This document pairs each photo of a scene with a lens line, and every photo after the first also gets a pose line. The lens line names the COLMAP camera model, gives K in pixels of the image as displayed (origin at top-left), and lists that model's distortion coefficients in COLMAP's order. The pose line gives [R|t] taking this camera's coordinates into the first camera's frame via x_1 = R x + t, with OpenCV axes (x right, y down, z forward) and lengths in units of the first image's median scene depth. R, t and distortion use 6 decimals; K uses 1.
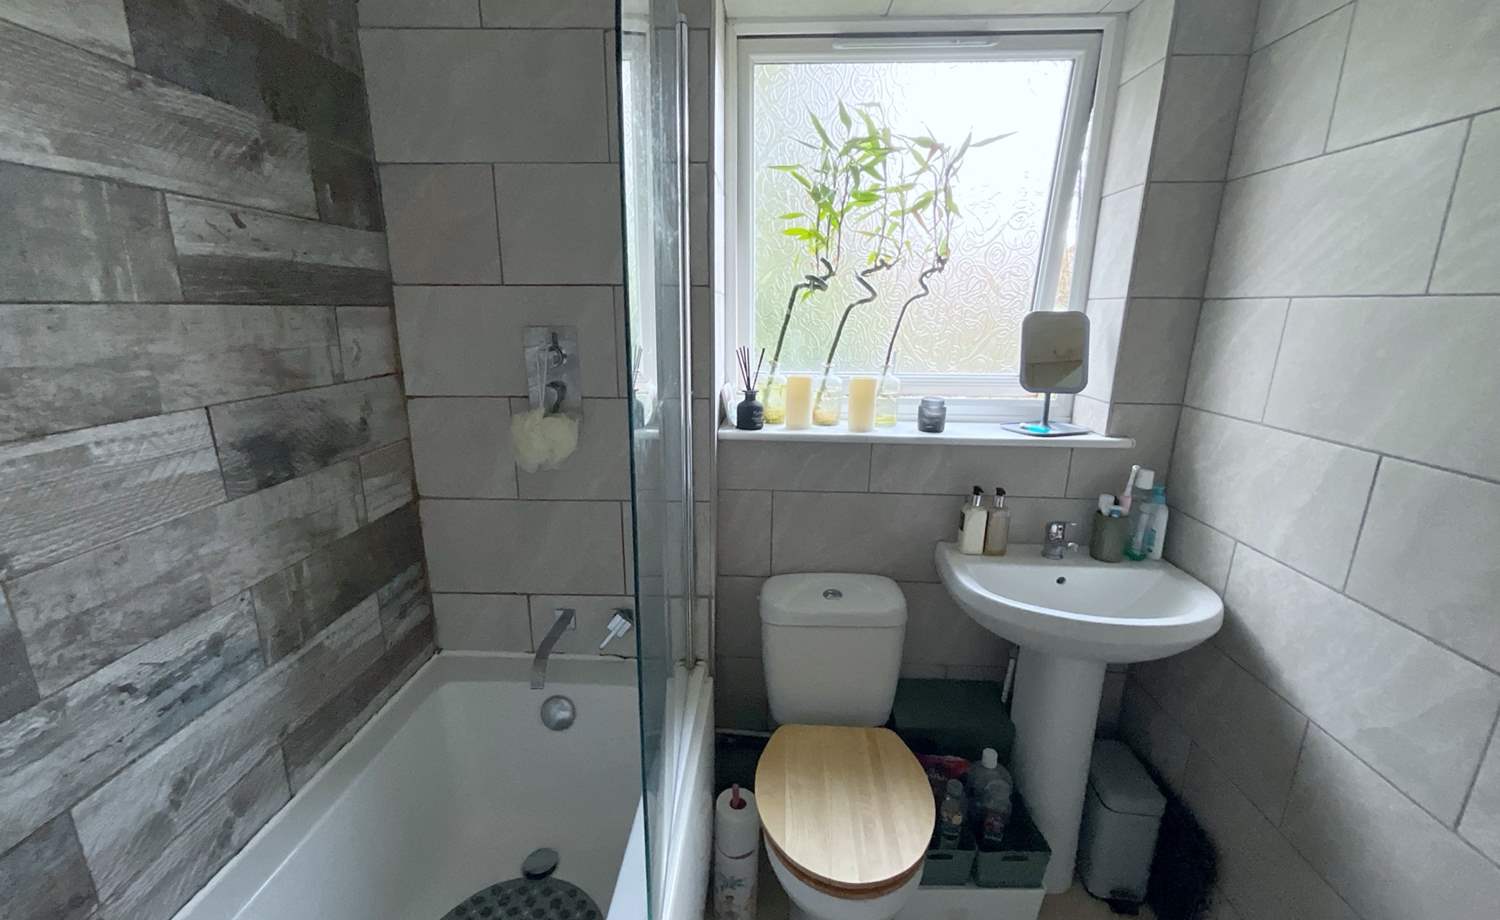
lens RADIAL K [[610.5, 0, 752.5], [0, 610.5, 463.2], [0, 0, 1]] dist [0.003010, -0.000863]
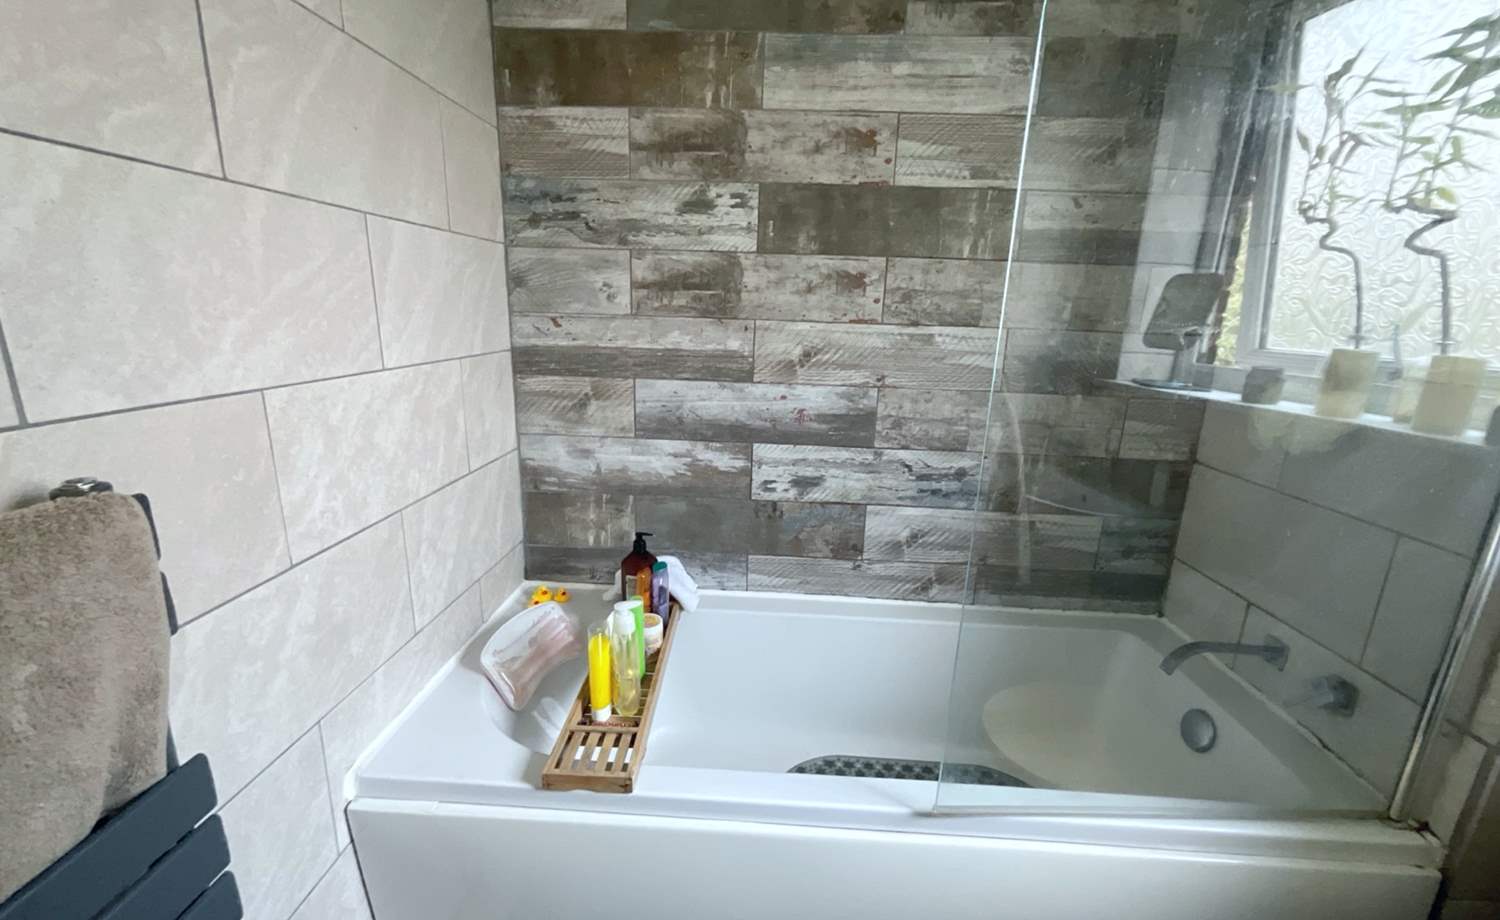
lens RADIAL K [[610.5, 0, 753.7], [0, 610.5, 460.4], [0, 0, 1]] dist [0.003010, -0.000863]
pose [[0.001199, 0.233837, -0.972275, 0.754537], [-0.284218, 0.932258, 0.223862, 0.061634], [0.958759, 0.276070, 0.067578, 0.392846]]
